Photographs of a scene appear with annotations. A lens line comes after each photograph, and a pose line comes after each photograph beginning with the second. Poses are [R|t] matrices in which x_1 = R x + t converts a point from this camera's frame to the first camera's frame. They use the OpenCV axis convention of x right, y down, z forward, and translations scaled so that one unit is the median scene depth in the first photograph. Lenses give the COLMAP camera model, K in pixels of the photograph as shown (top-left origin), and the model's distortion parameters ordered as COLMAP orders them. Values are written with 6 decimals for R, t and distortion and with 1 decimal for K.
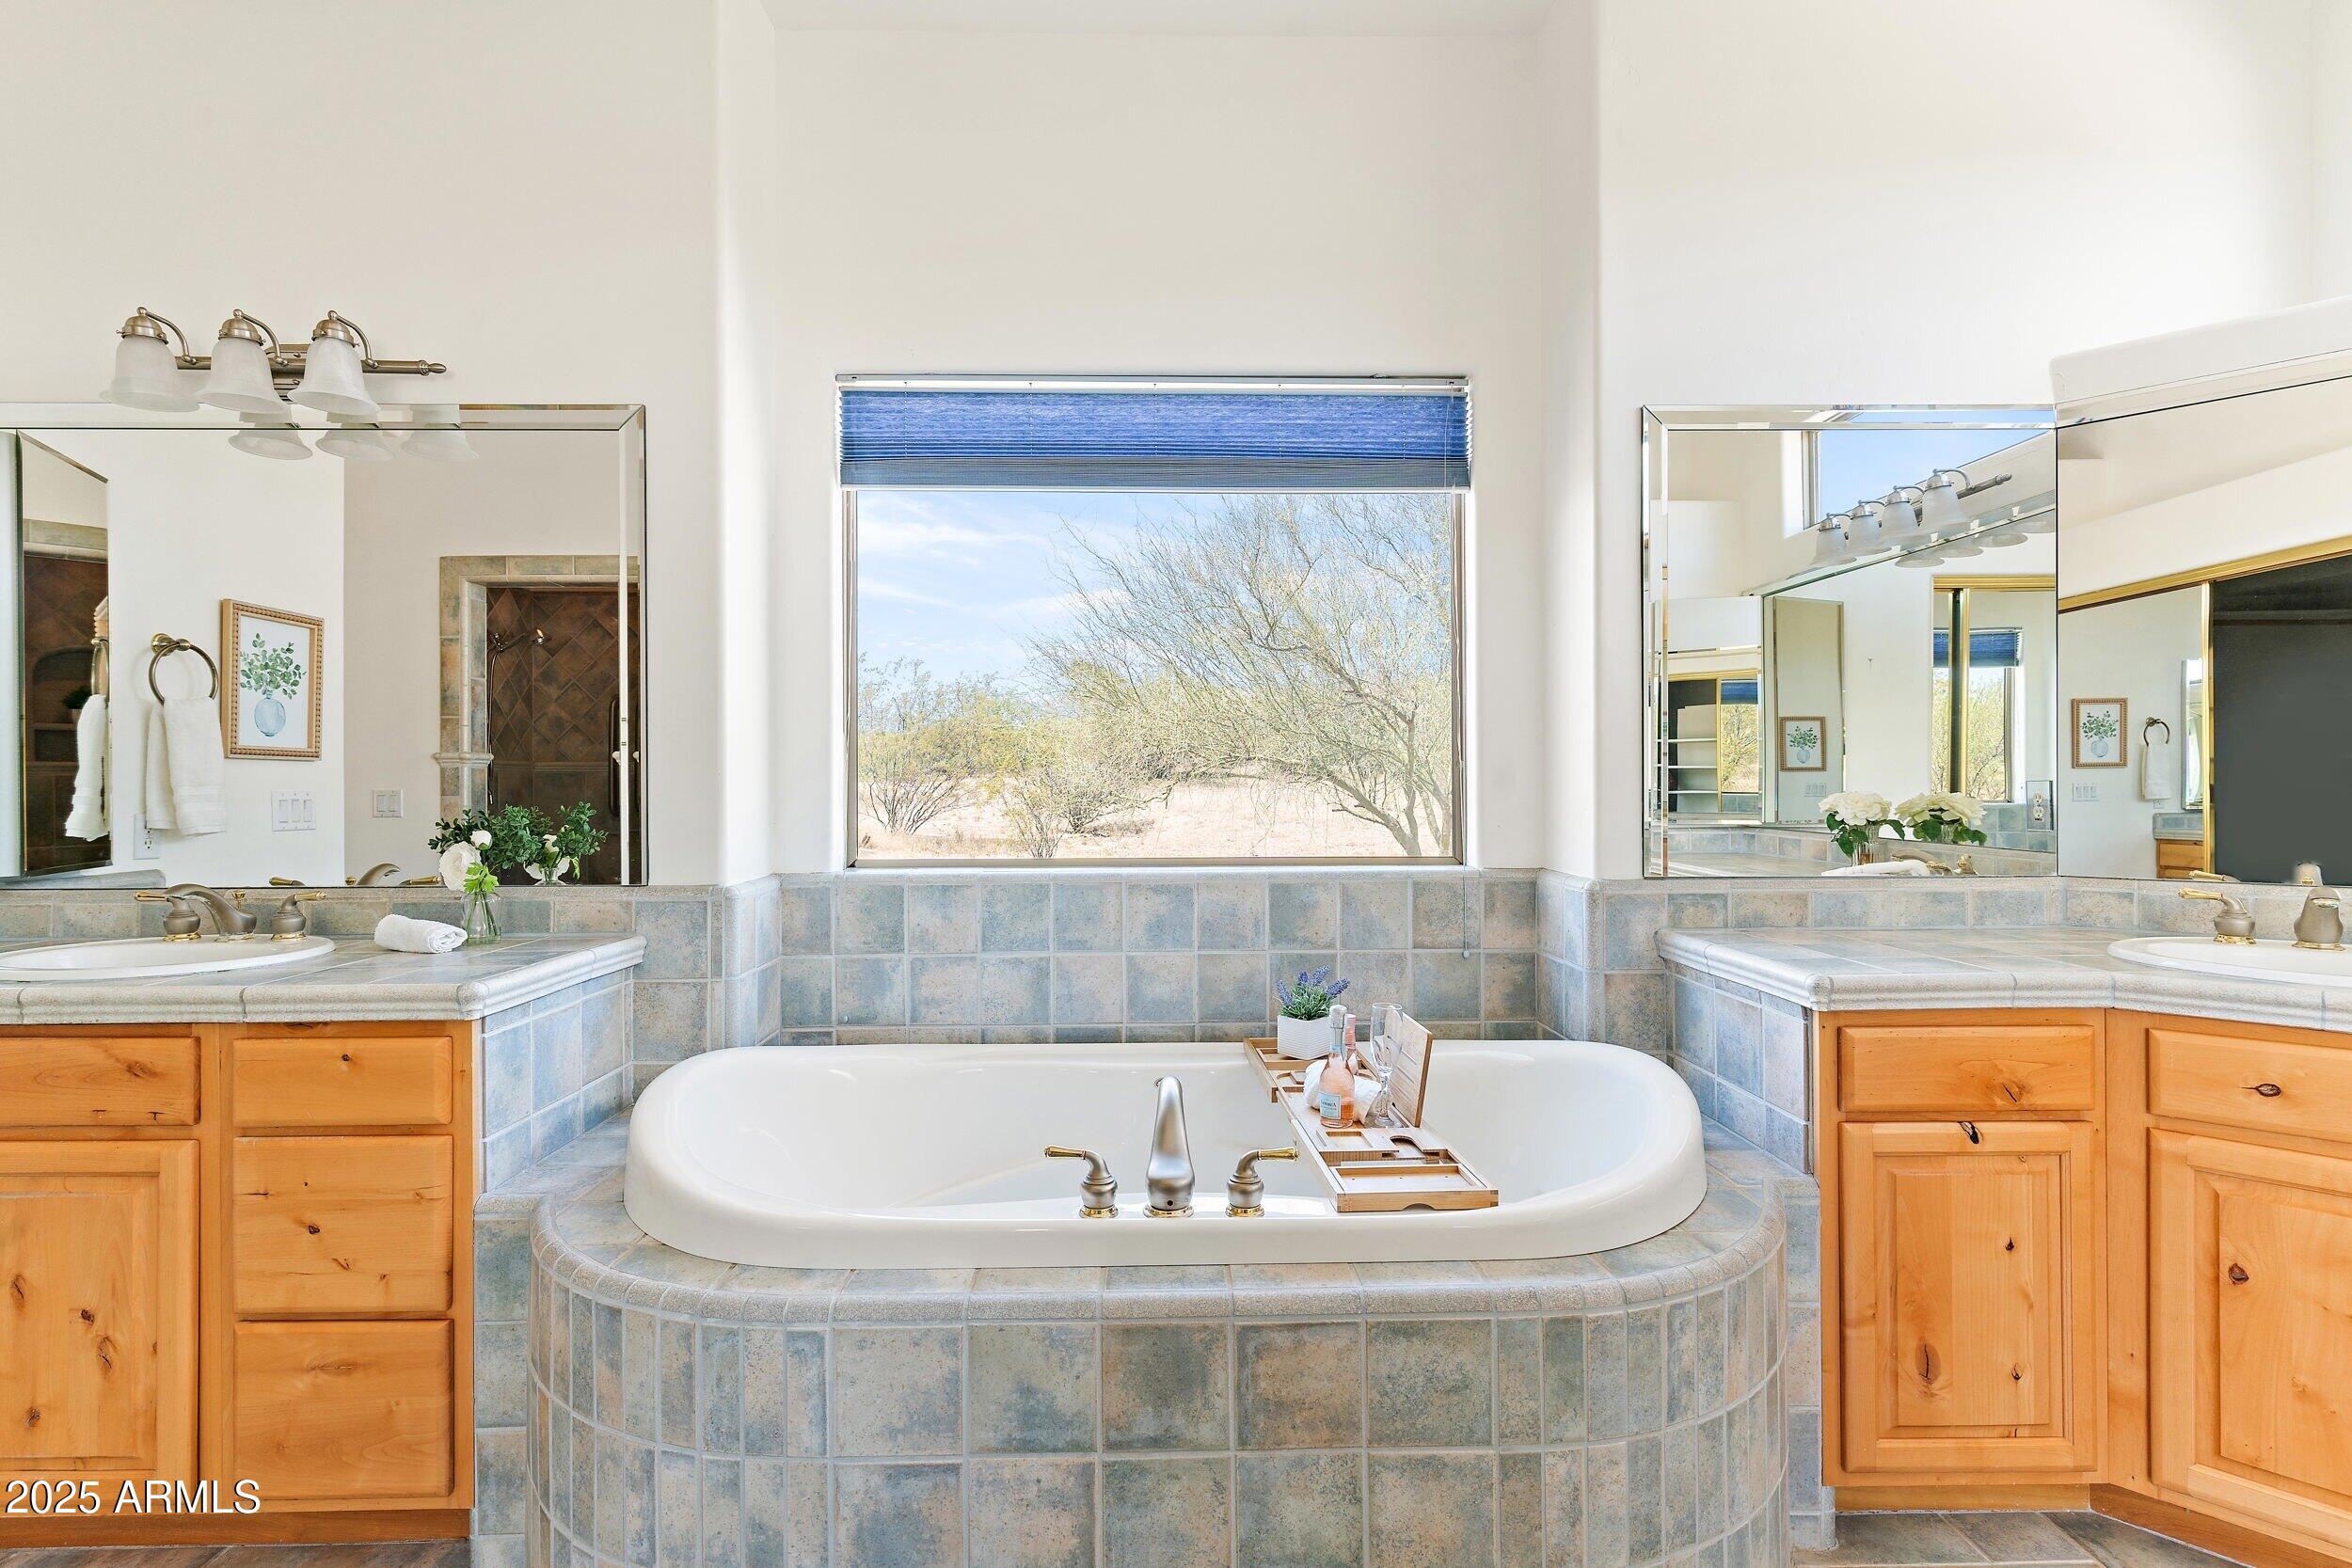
lens RADIAL K [[1131.9, 0, 1170.4], [0, 1131.9, 777.7], [0, 0, 1]] dist [-0.004109, -0.000360]
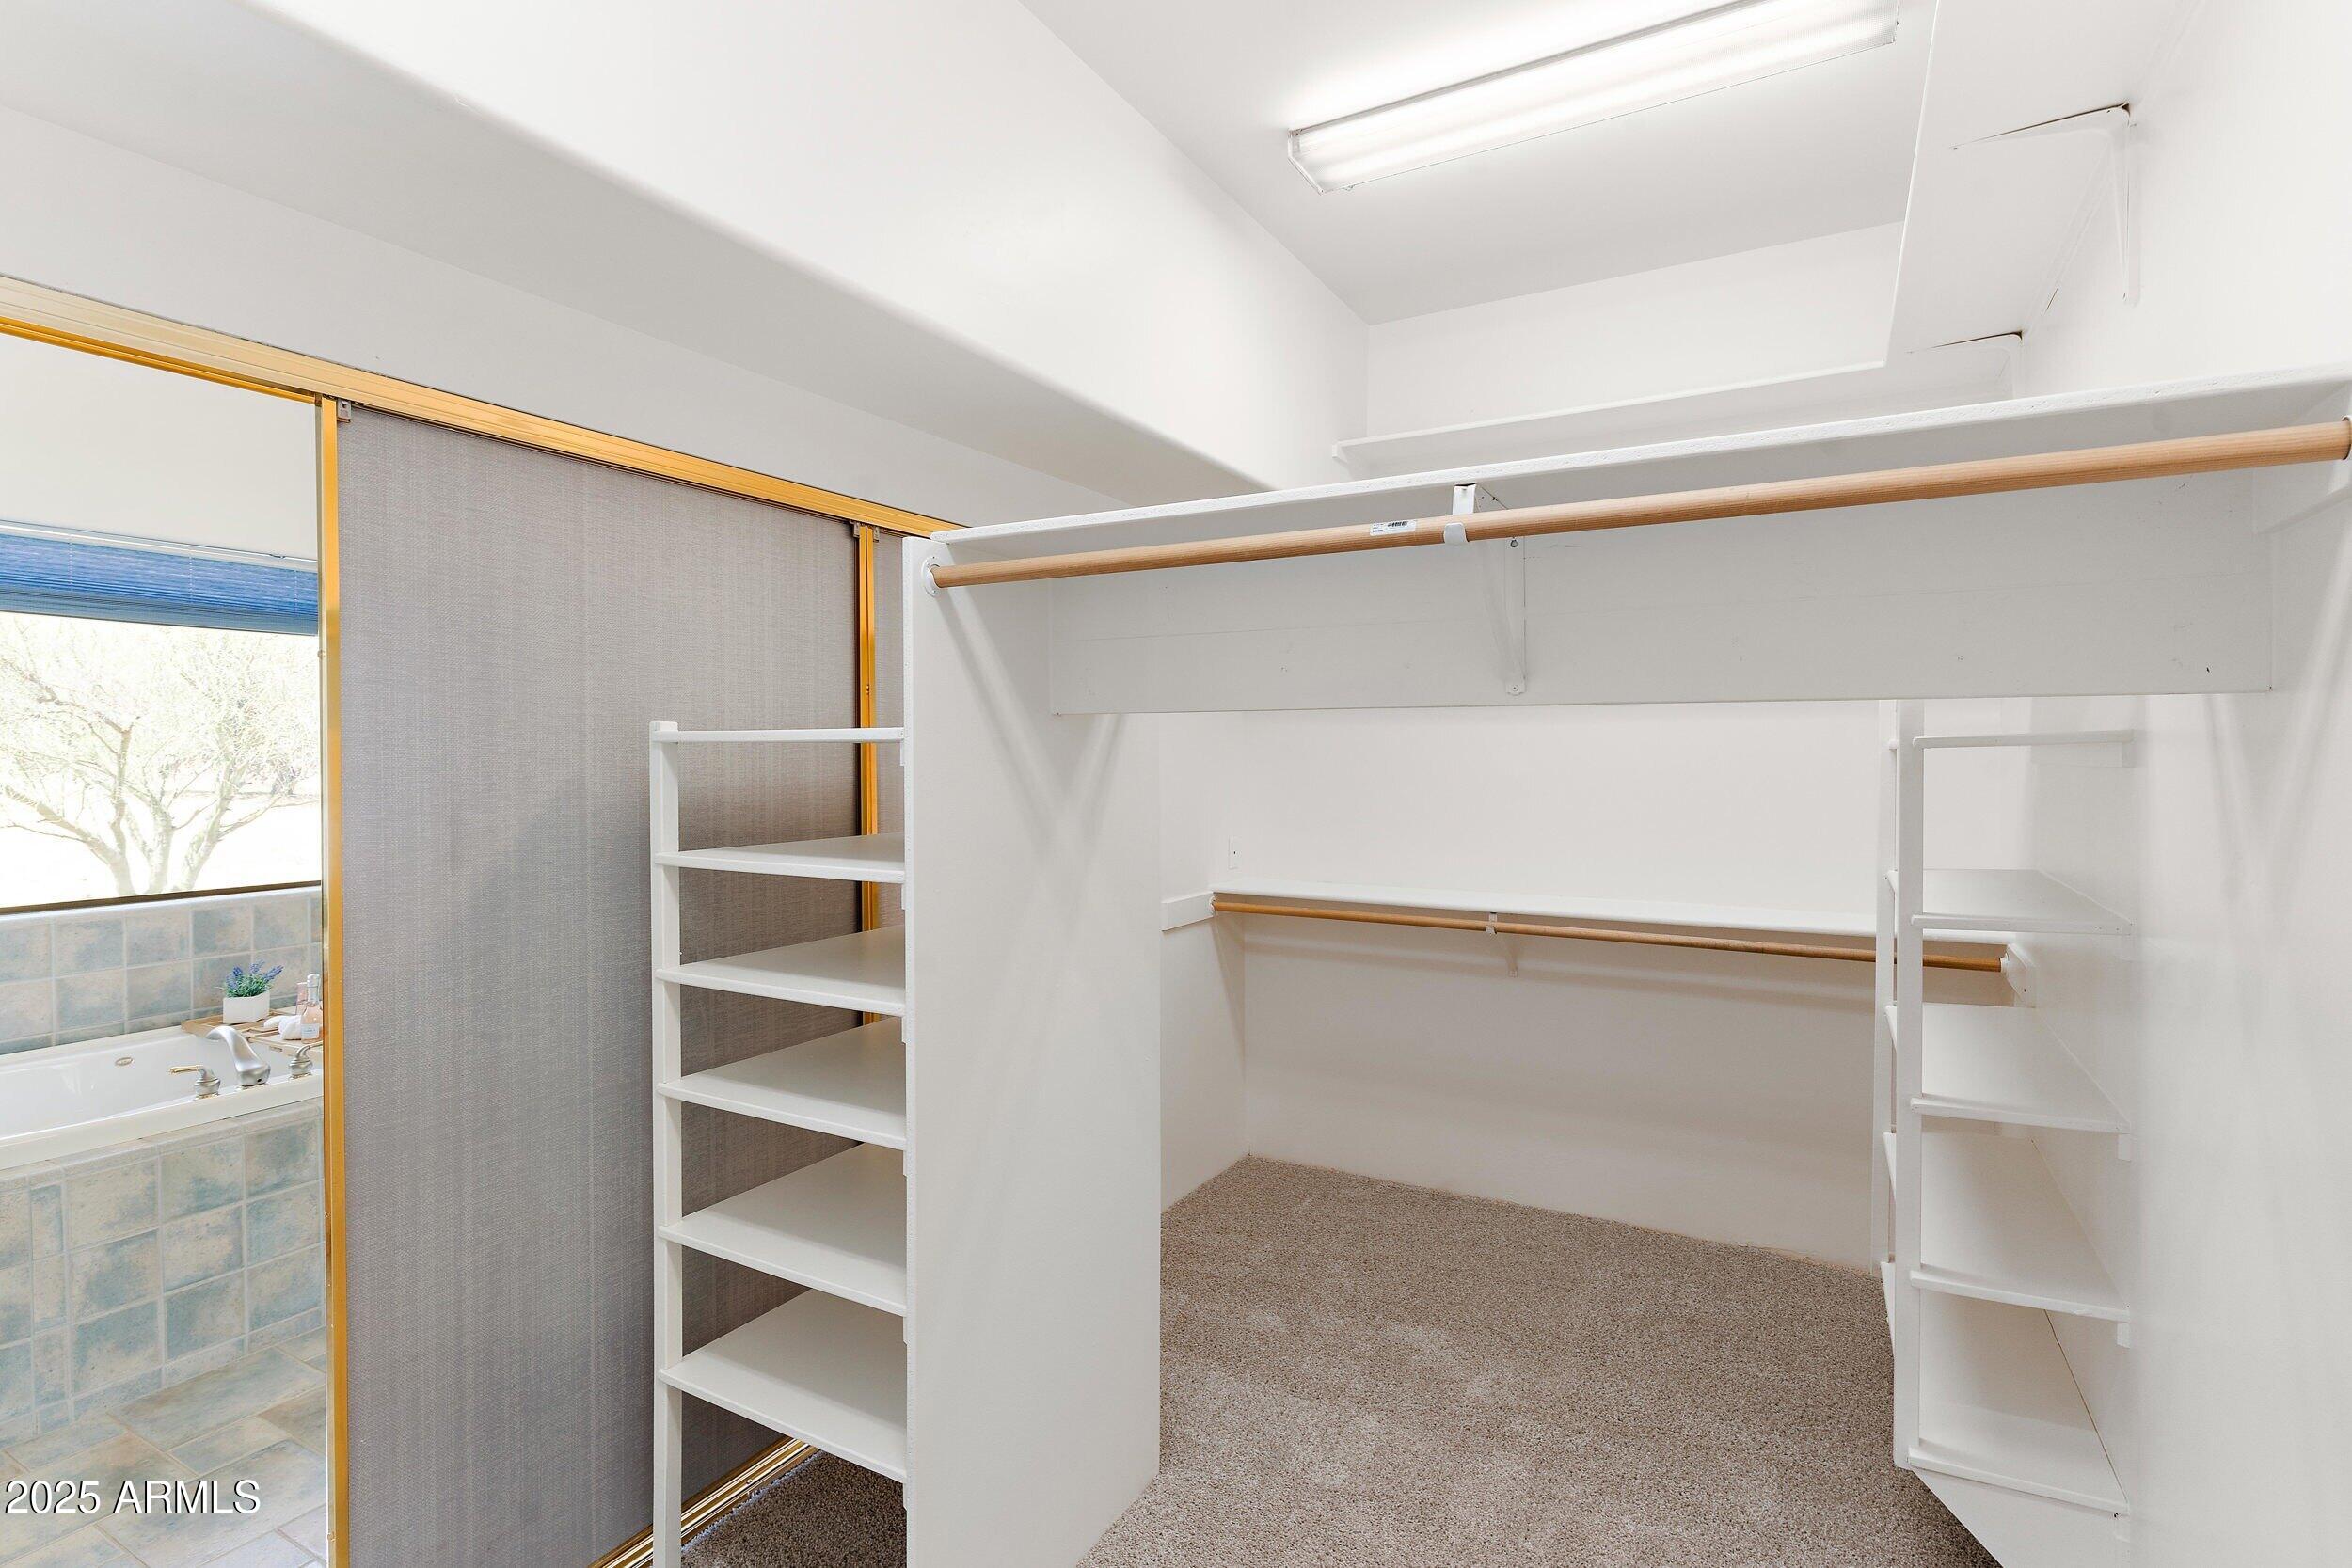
lens RADIAL K [[1131.9, 0, 1182.4], [0, 1131.9, 773.4], [0, 0, 1]] dist [-0.004109, -0.000360]
pose [[0.499735, -0.012130, 0.866094, -0.849655], [-0.004931, 0.999846, 0.016848, -0.178655], [-0.866164, -0.012690, 0.499598, -1.272395]]
